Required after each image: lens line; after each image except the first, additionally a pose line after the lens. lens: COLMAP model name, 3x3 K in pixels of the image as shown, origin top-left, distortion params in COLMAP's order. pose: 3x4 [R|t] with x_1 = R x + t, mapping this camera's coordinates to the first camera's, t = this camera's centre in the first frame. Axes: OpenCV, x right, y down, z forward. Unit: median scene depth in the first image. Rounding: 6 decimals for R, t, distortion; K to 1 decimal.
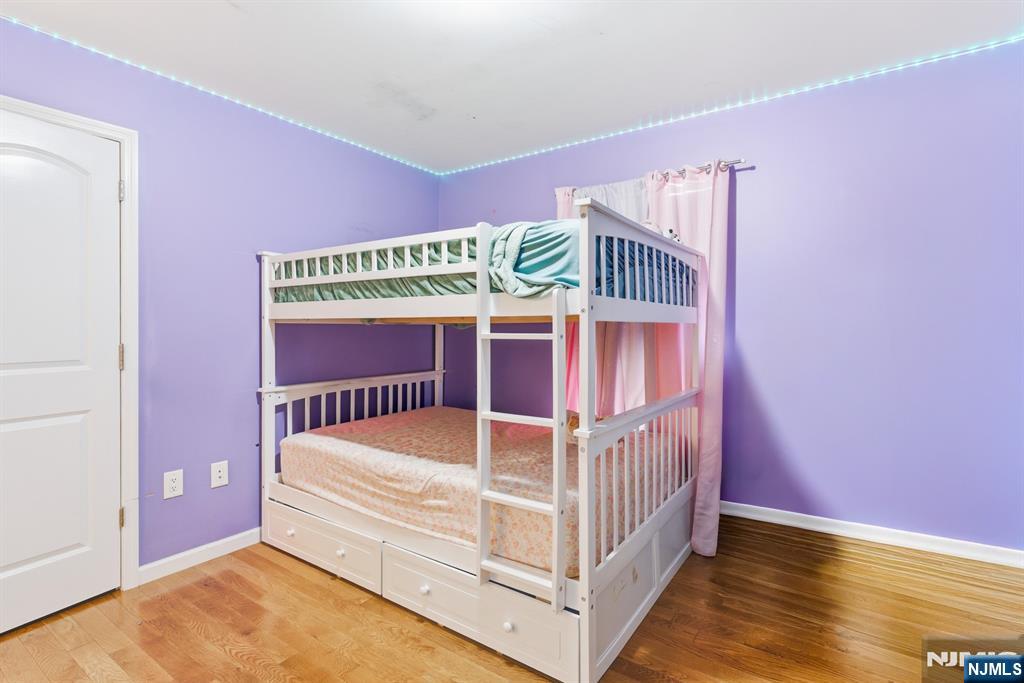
lens RADIAL K [[497.0, 0, 490.3], [0, 497.0, 326.7], [0, 0, 1]] dist [-0.001837, -0.000576]
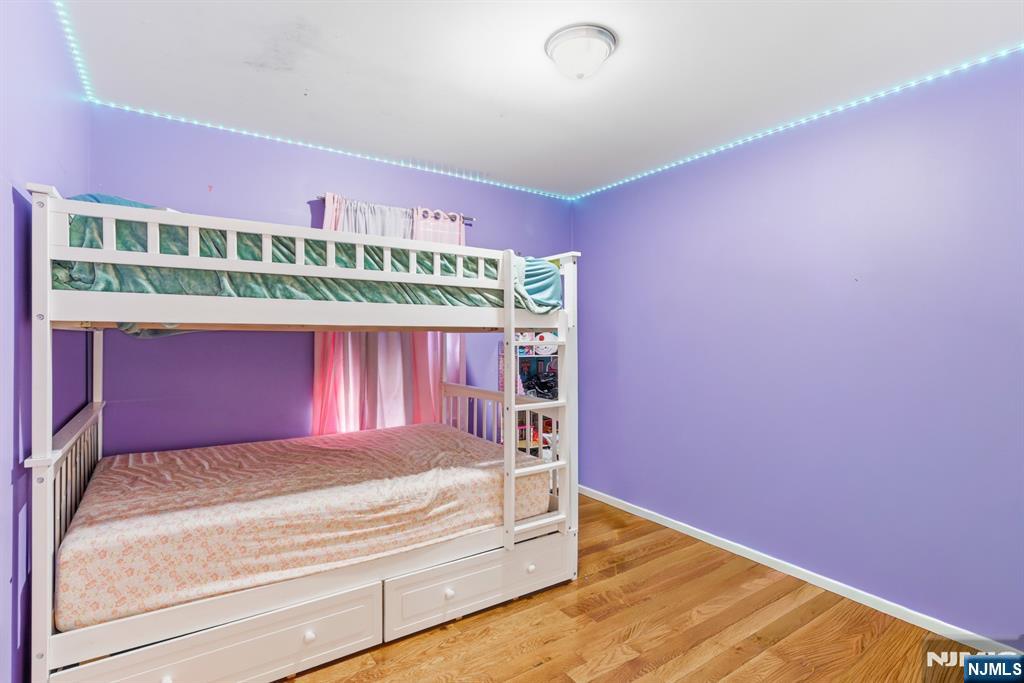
lens RADIAL K [[497.0, 0, 507.5], [0, 497.0, 337.4], [0, 0, 1]] dist [-0.001837, -0.000576]
pose [[0.355332, -0.001394, 0.934739, -0.997989], [-0.001436, 0.999997, 0.002037, 0.000344], [-0.934739, -0.002067, 0.355329, 0.502953]]
